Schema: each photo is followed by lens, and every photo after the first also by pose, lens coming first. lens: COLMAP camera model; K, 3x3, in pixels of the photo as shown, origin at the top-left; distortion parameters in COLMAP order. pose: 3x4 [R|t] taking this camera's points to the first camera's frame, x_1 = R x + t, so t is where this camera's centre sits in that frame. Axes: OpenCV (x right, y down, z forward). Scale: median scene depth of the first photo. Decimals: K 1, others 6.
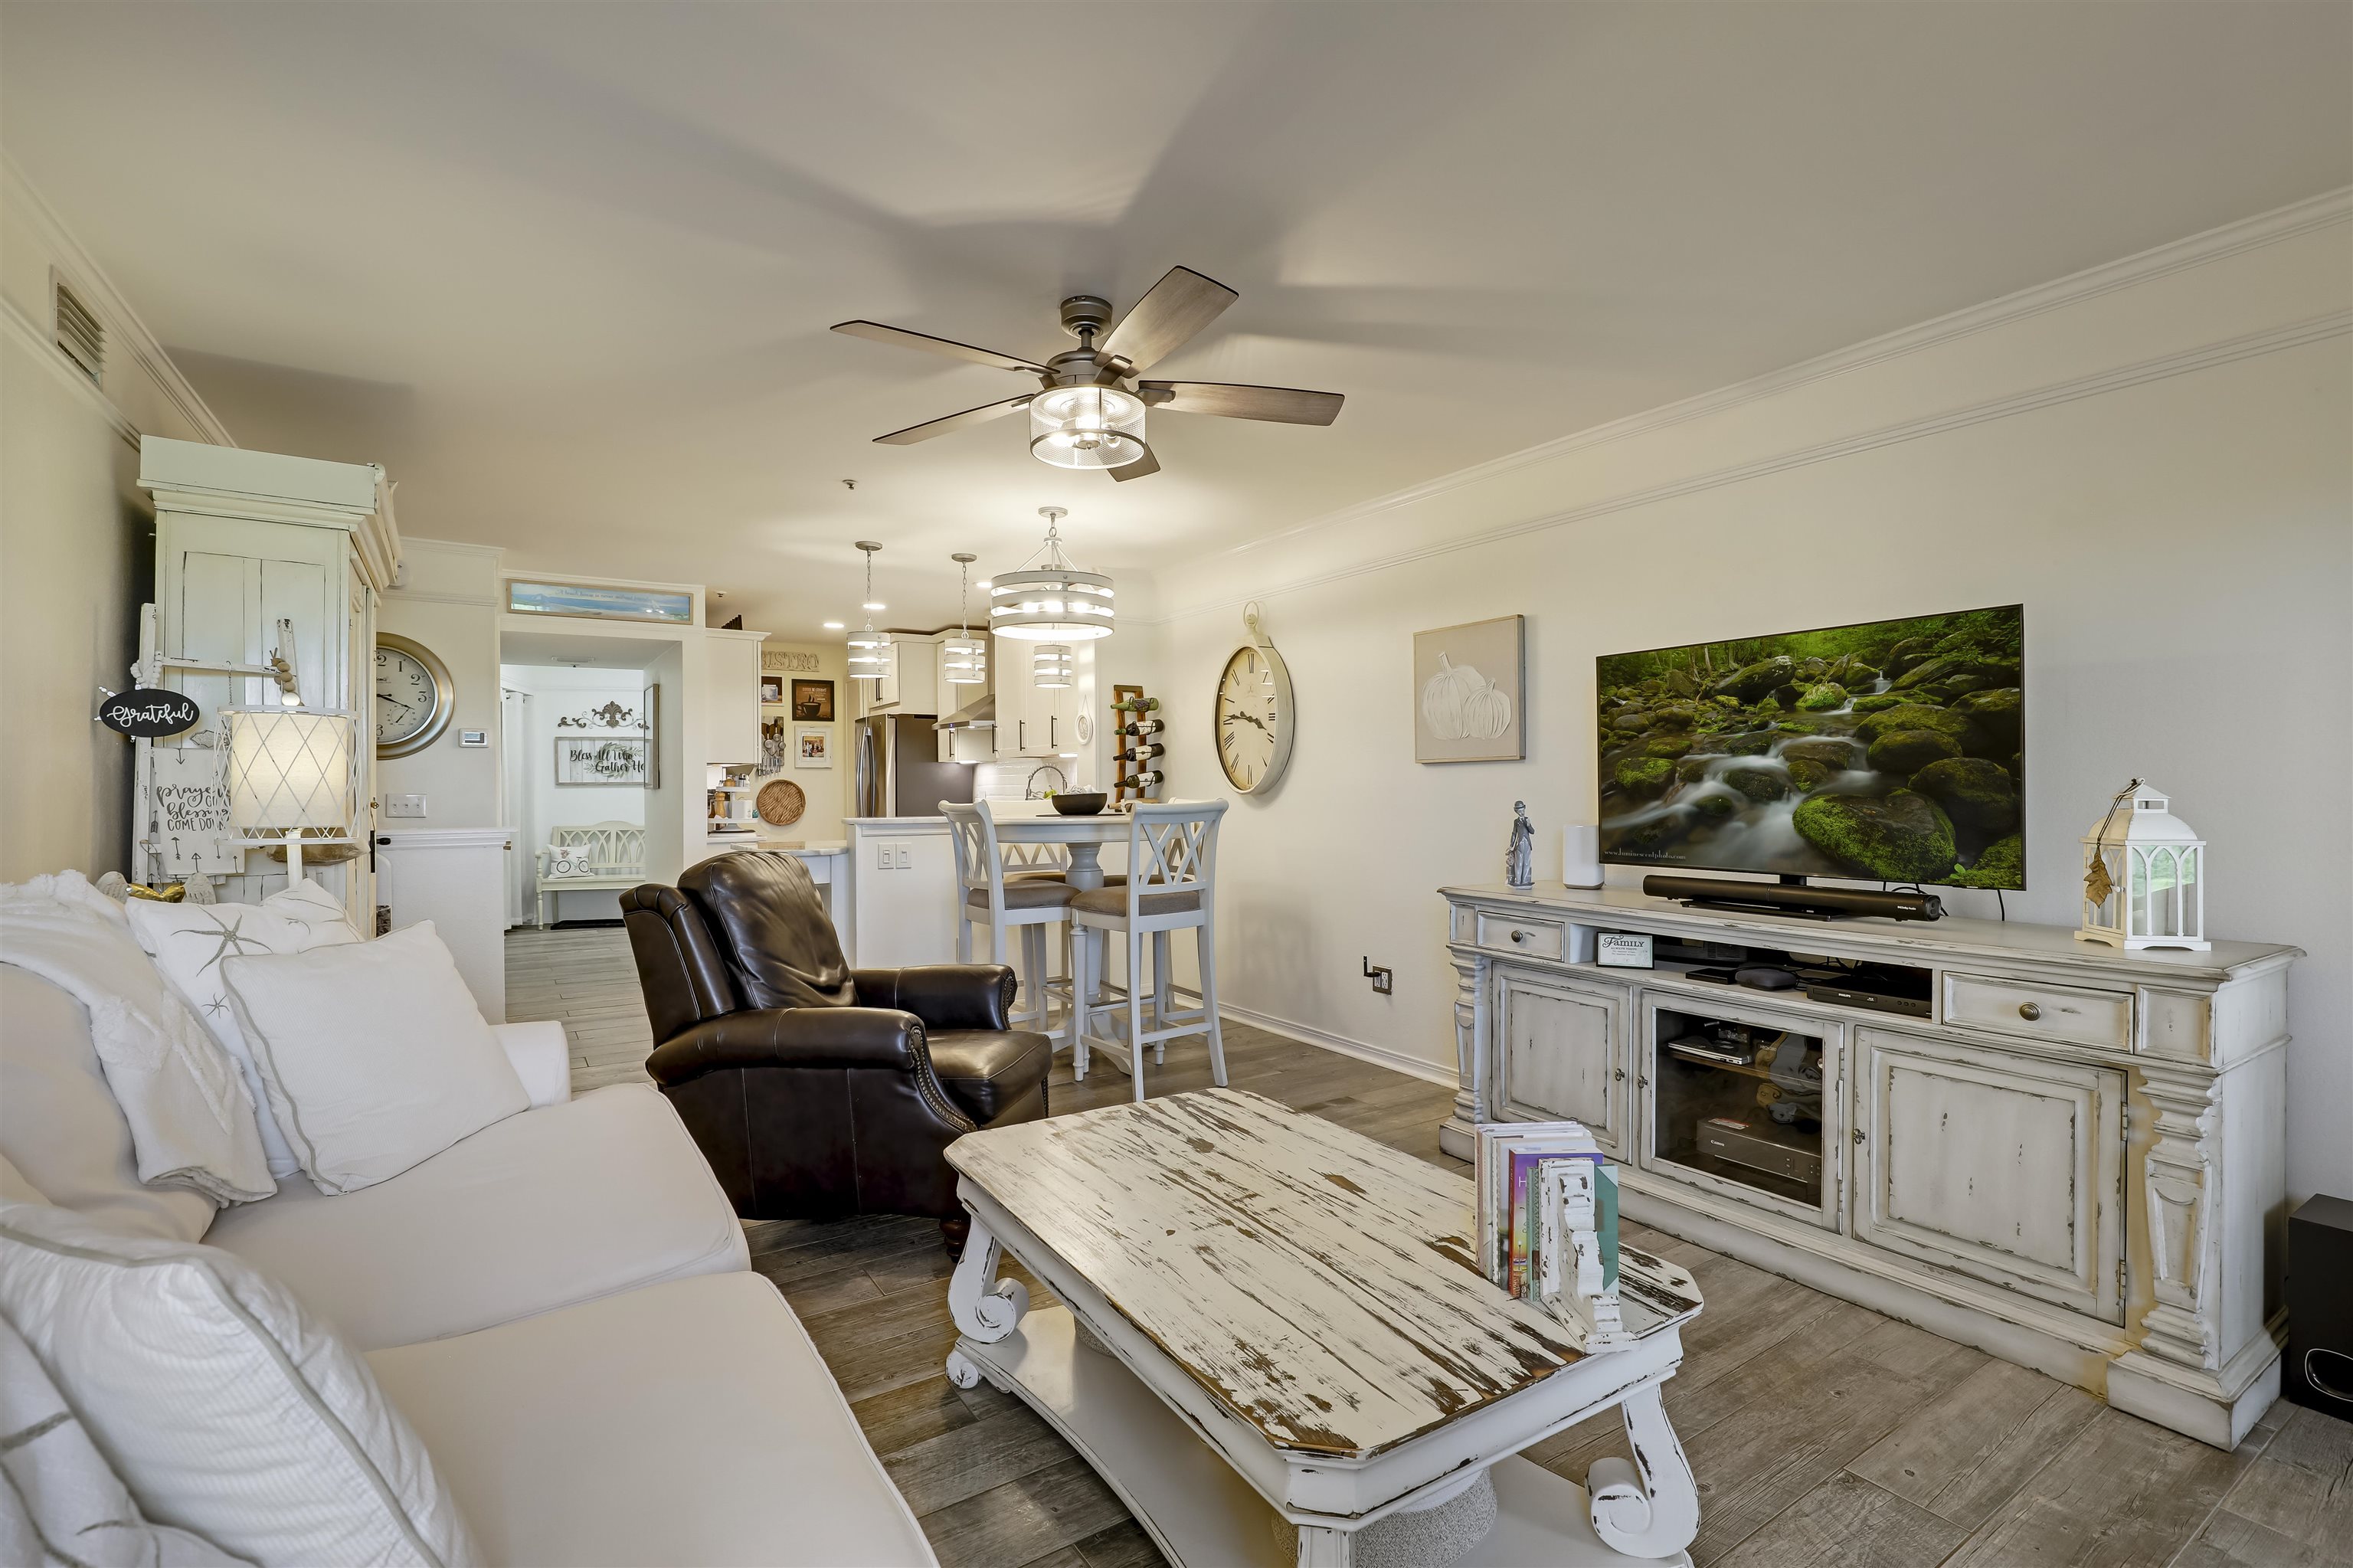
lens RADIAL K [[1061.8, 0, 1188.8], [0, 1061.8, 794.5], [0, 0, 1]] dist [-0.042615, -0.000033]
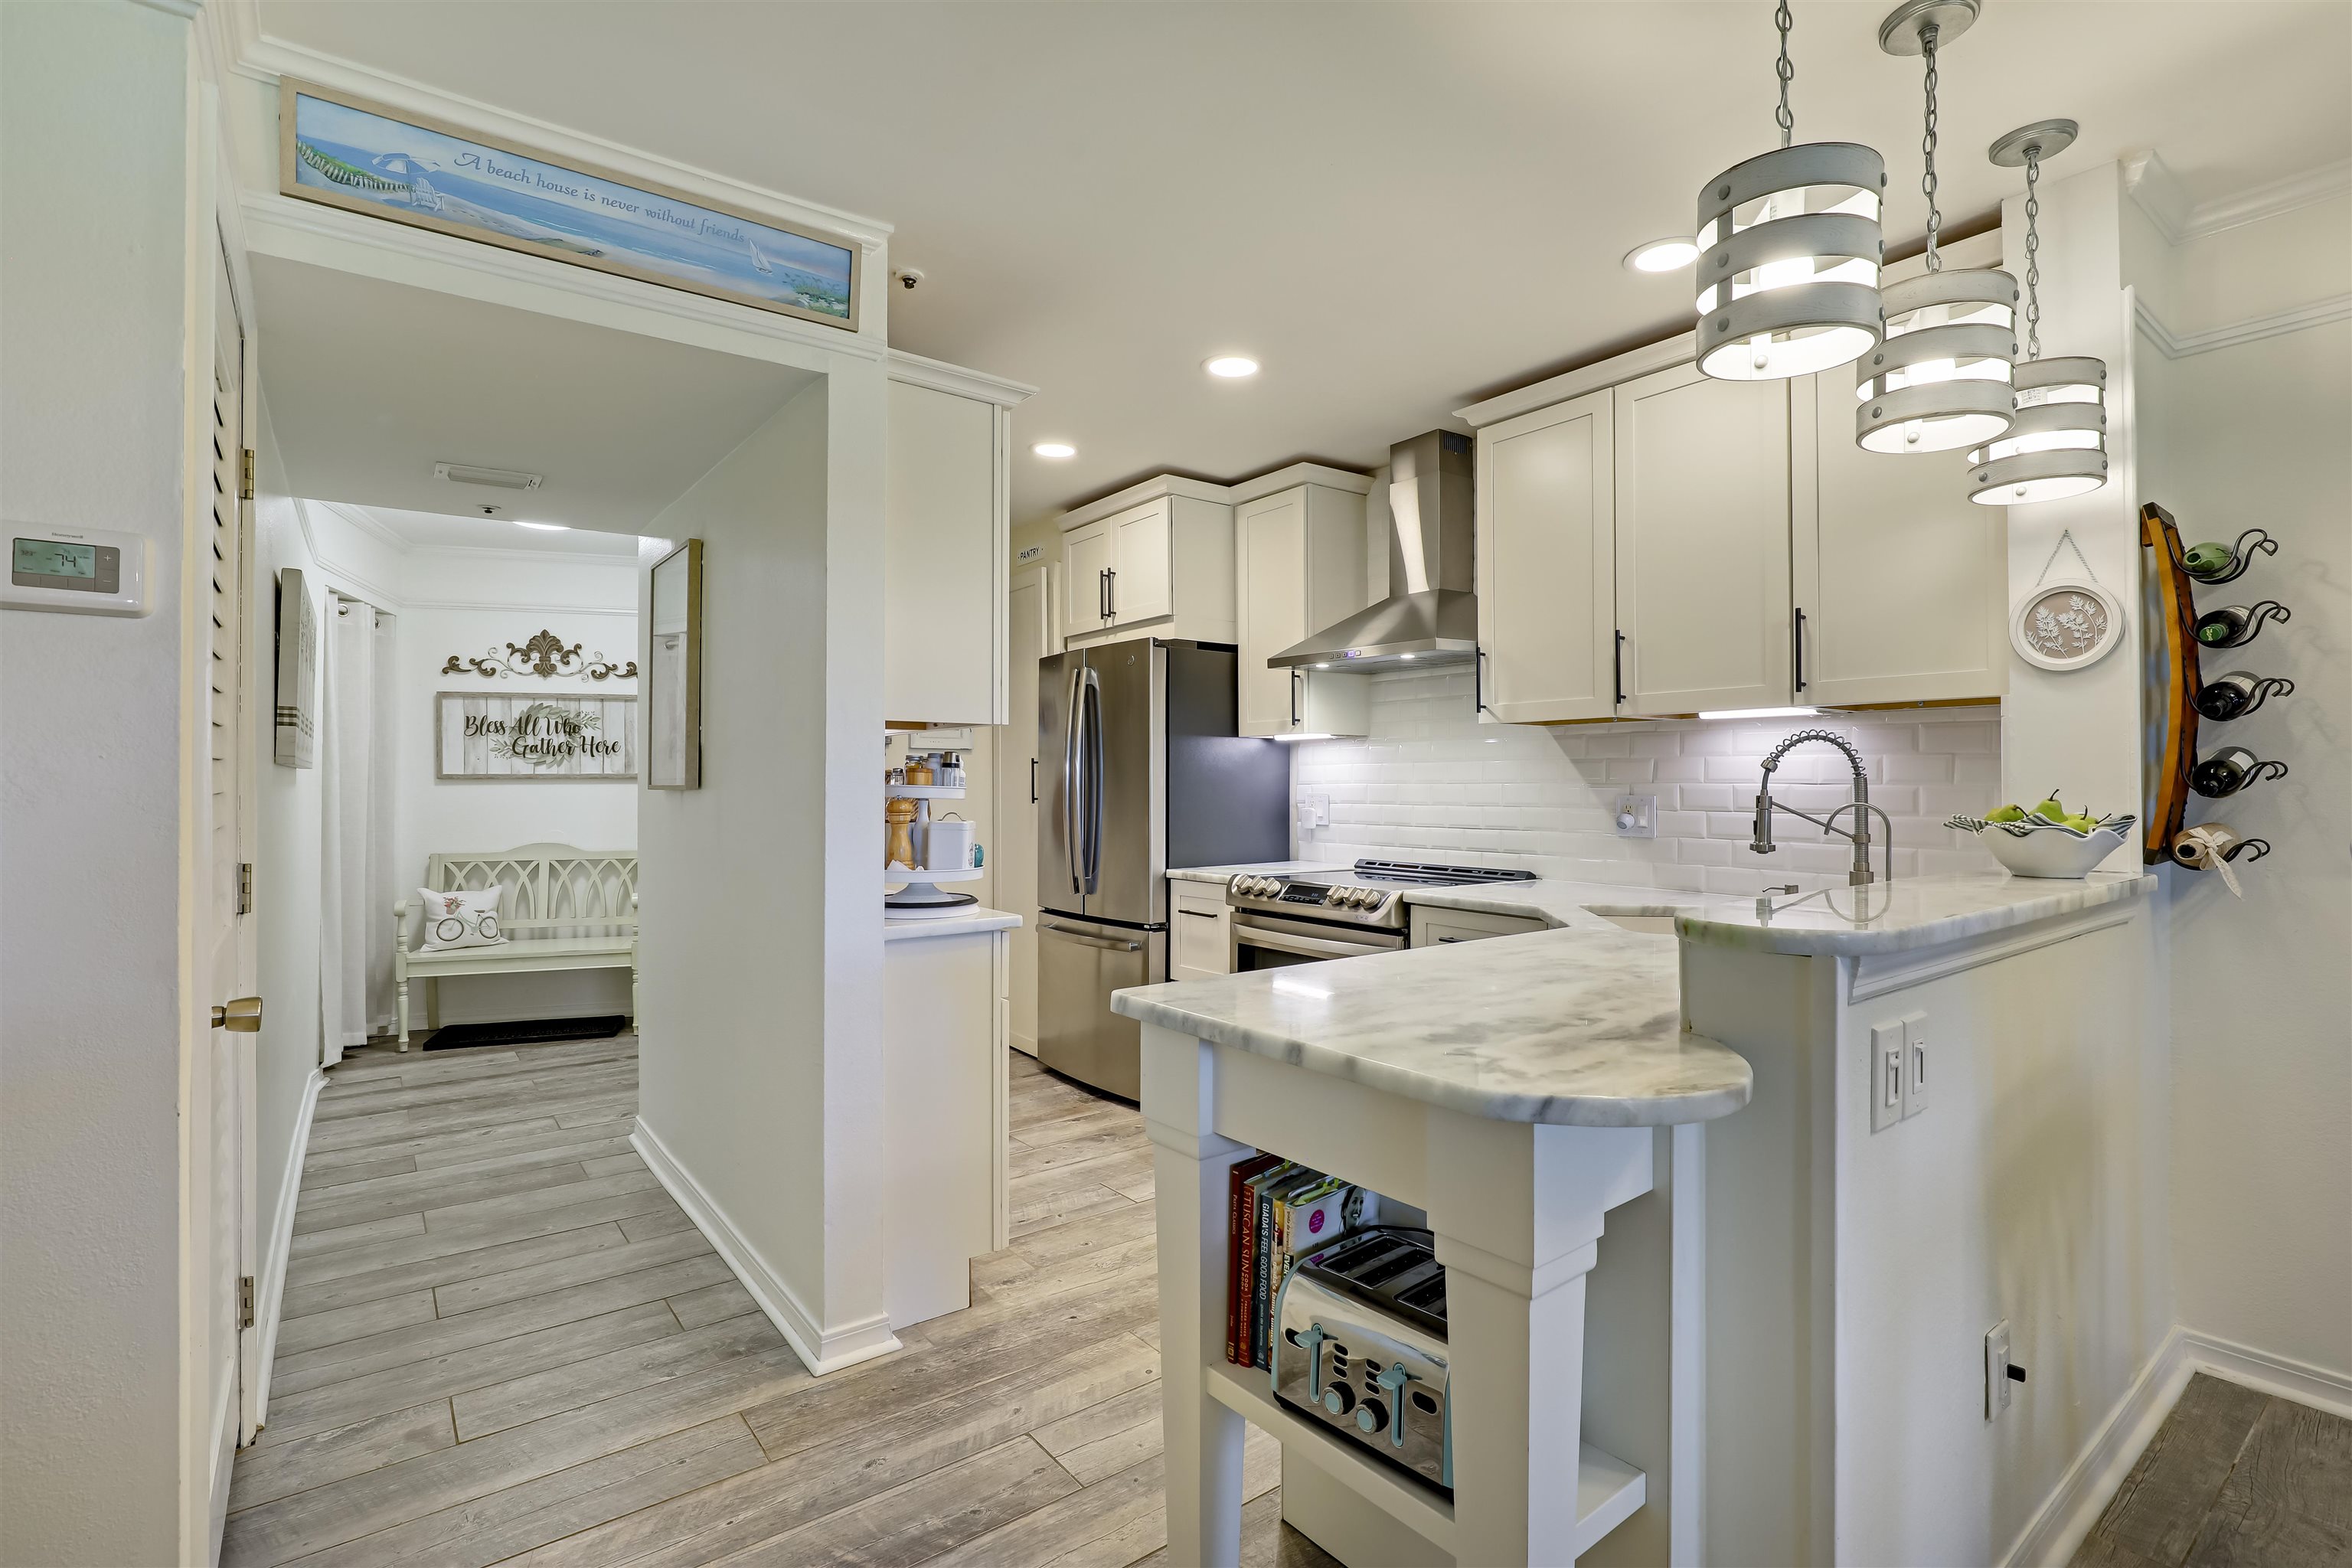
lens RADIAL K [[1071.4, 0, 1184.8], [0, 1071.4, 769.9], [0, 0, 1]] dist [-0.035375, 0.012196]
pose [[0.997247, 0.004269, 0.074033, -0.271087], [-0.002944, 0.999834, -0.017987, -0.005183], [-0.074097, 0.017719, 0.997094, 0.444439]]
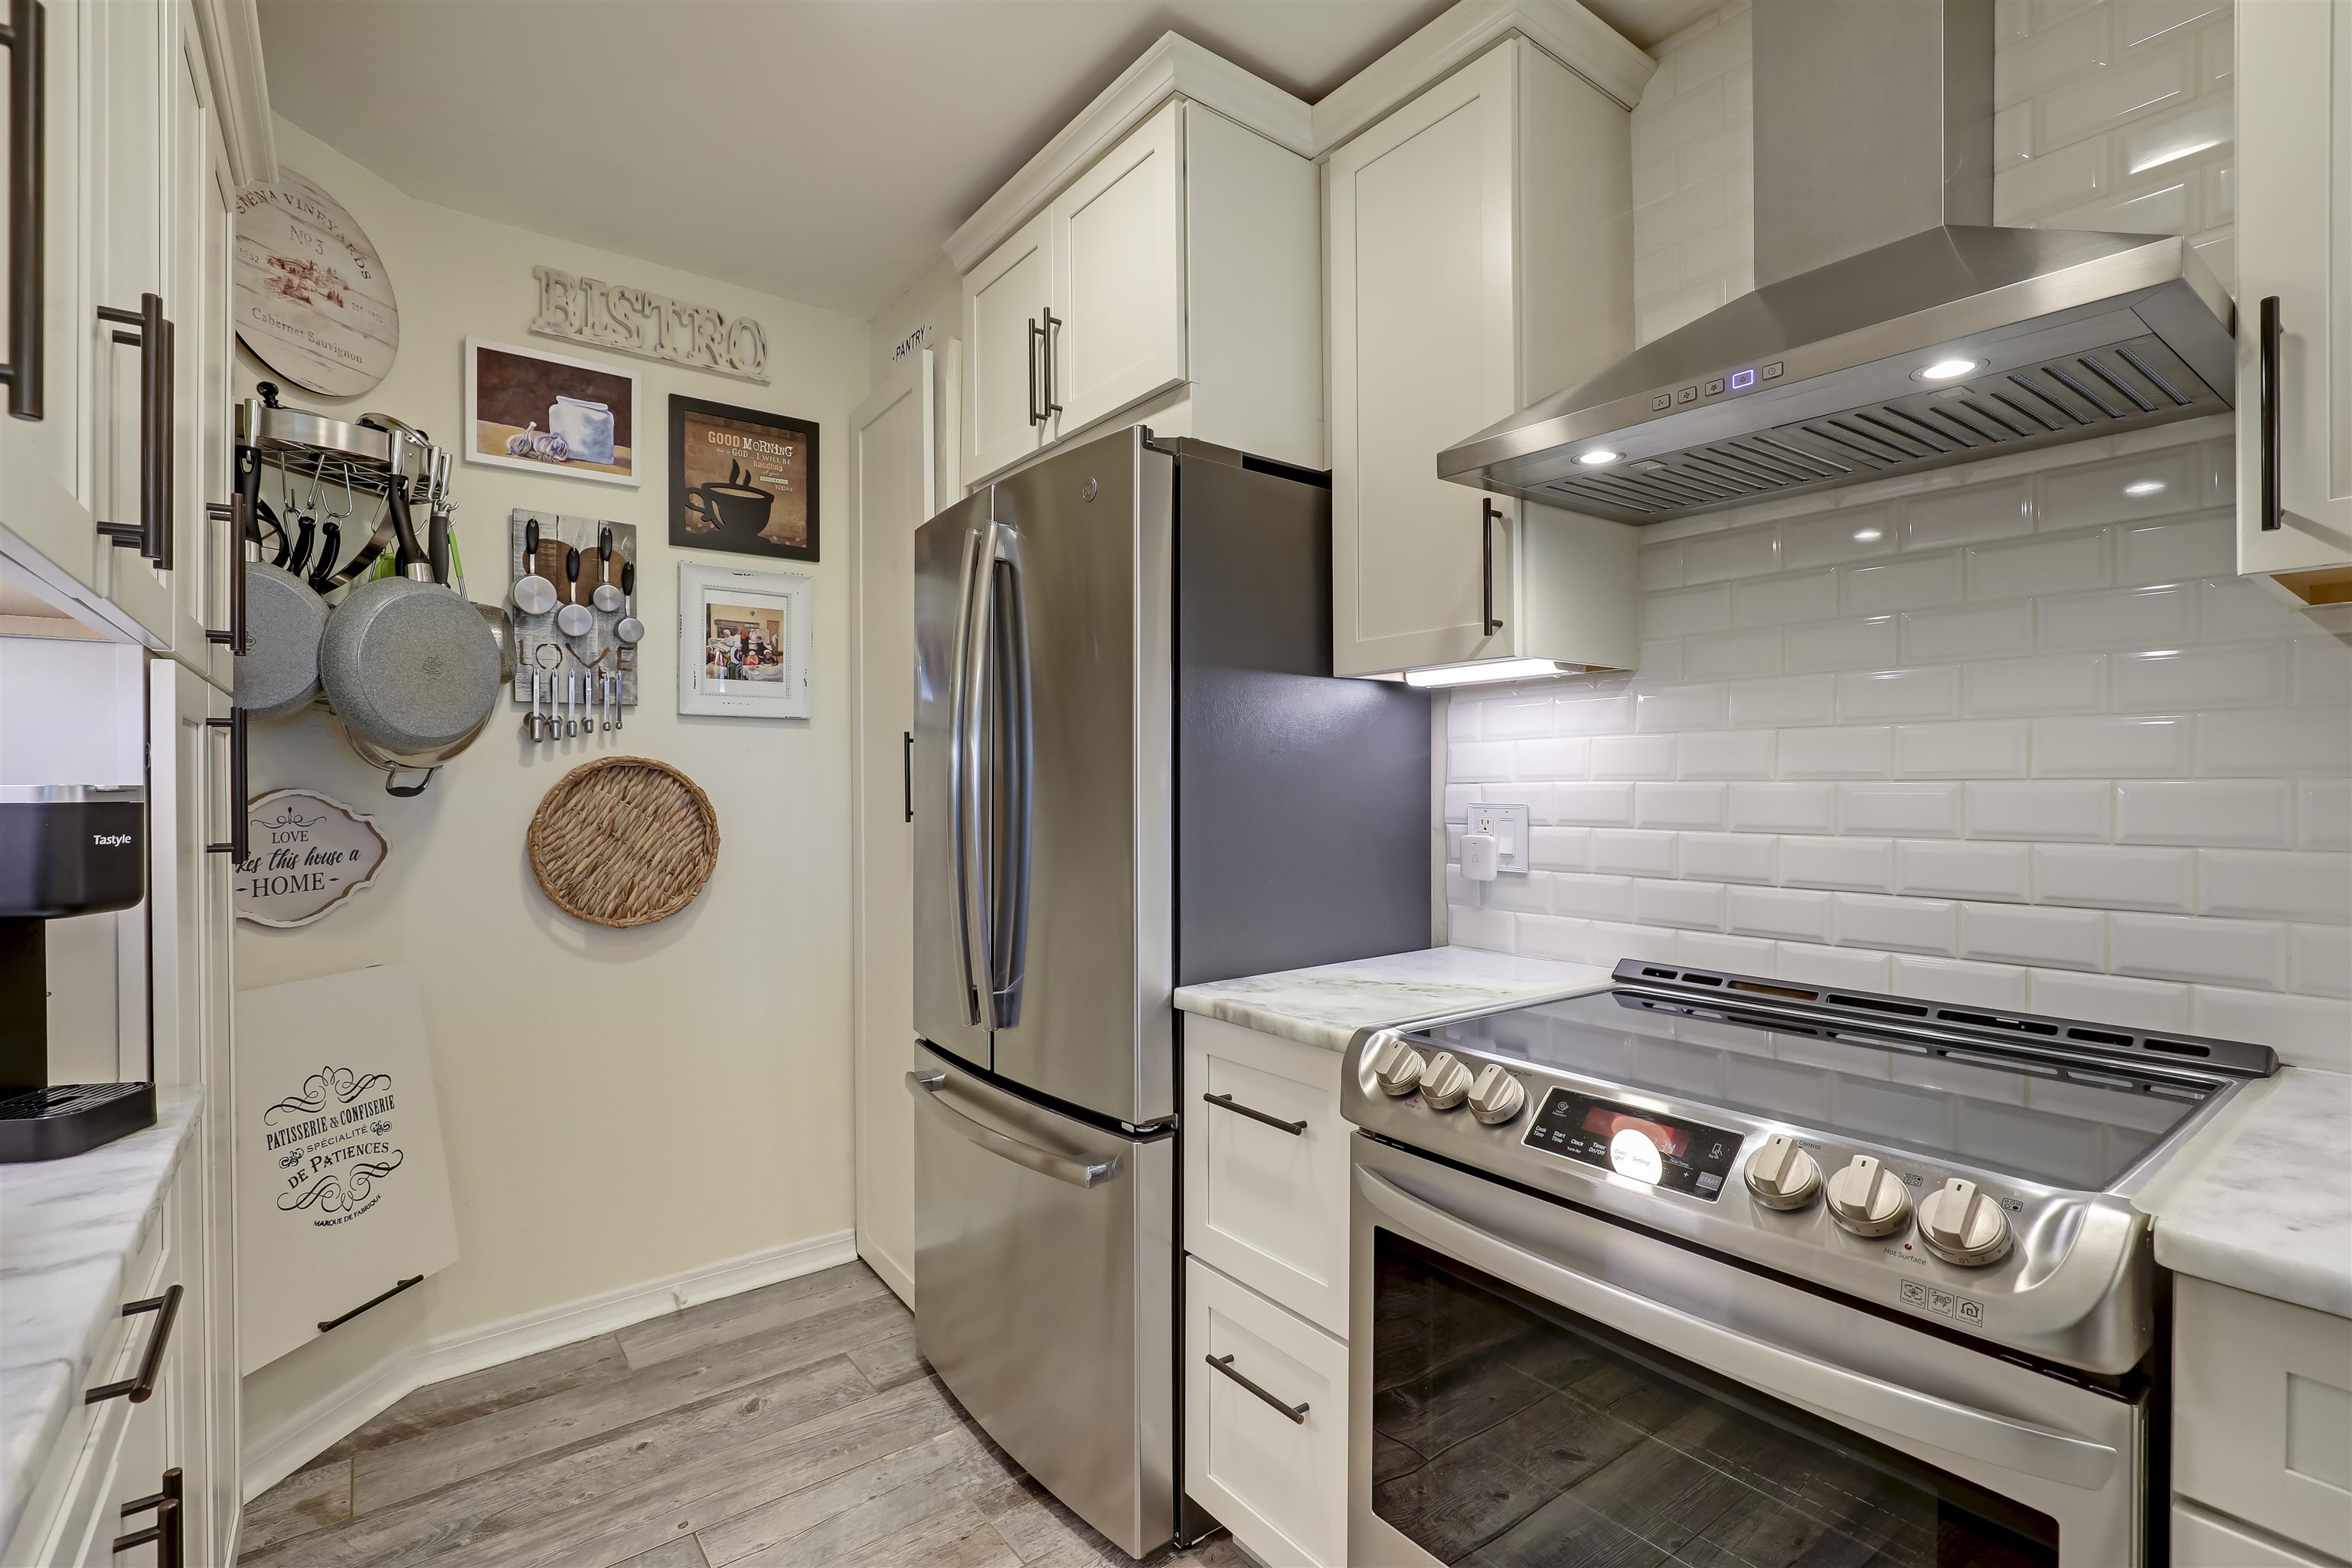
lens RADIAL K [[1071.4, 0, 1184.8], [0, 1071.4, 769.9], [0, 0, 1]] dist [-0.035375, 0.012196]
pose [[0.997645, -0.000137, 0.068586, -0.256486], [0.001152, 0.999890, -0.014763, -0.006577], [-0.068576, 0.014807, 0.997536, 0.704086]]
